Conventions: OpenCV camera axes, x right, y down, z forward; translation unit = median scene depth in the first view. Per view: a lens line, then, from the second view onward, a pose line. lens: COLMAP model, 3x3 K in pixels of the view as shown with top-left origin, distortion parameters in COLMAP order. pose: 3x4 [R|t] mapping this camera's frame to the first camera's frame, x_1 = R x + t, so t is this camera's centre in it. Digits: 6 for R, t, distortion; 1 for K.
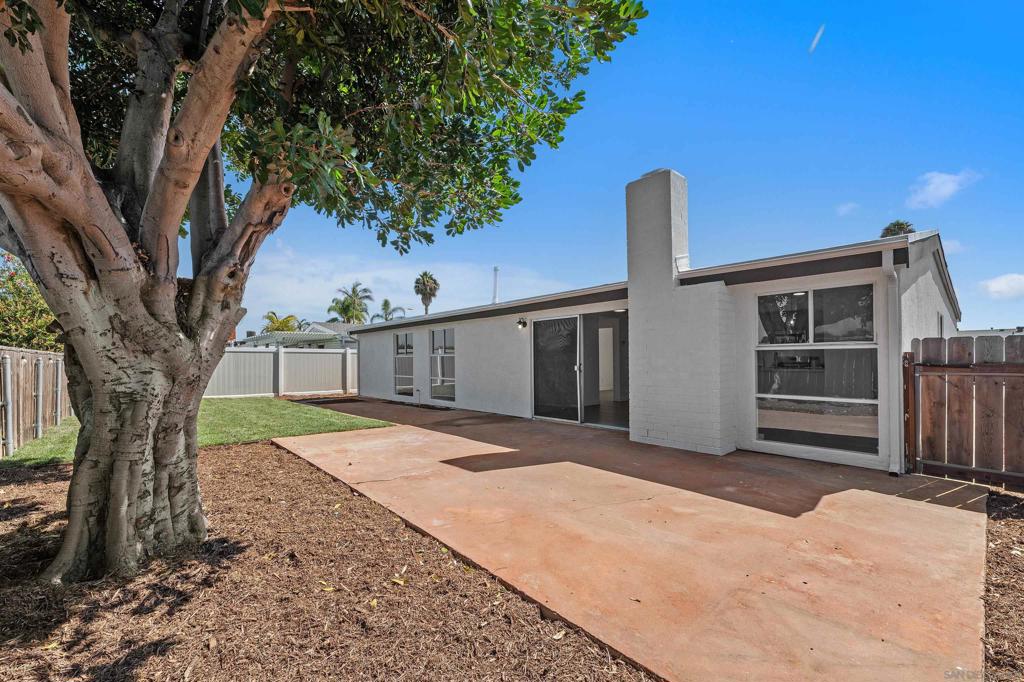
lens RADIAL K [[418.1, 0, 506.2], [0, 418.1, 334.2], [0, 0, 1]] dist [0.000367, 0.000010]
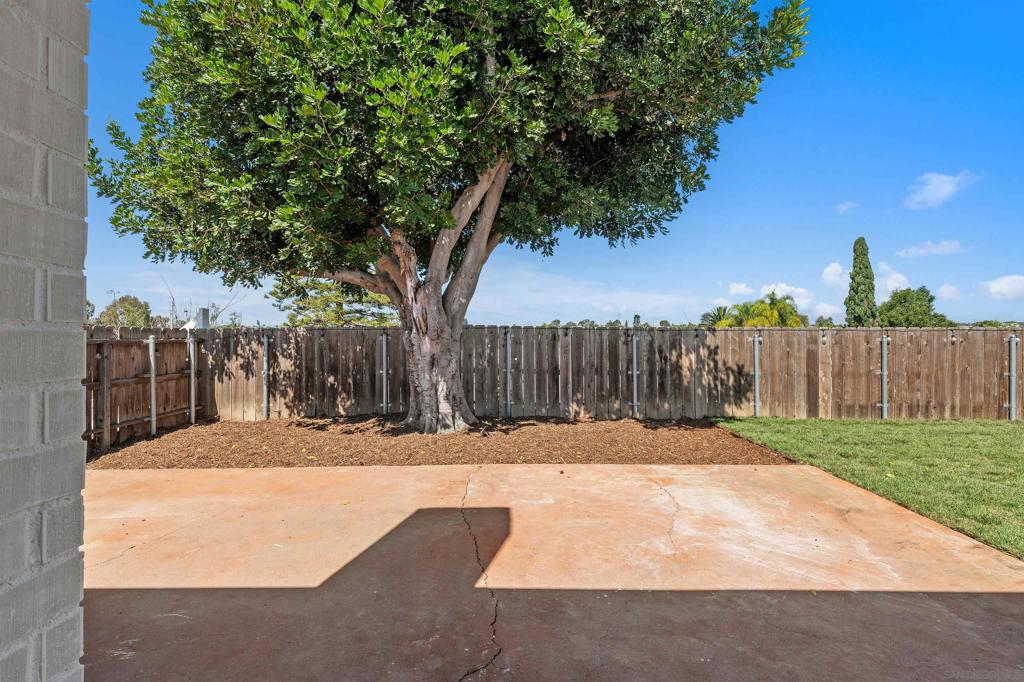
lens RADIAL K [[491.6, 0, 509.2], [0, 491.6, 333.0], [0, 0, 1]] dist [0.001008, -0.000645]
pose [[-0.660843, 0.005252, -0.750506, 0.378831], [0.052085, 0.997886, -0.038879, 0.065629], [0.748715, -0.064783, -0.659719, 1.439783]]
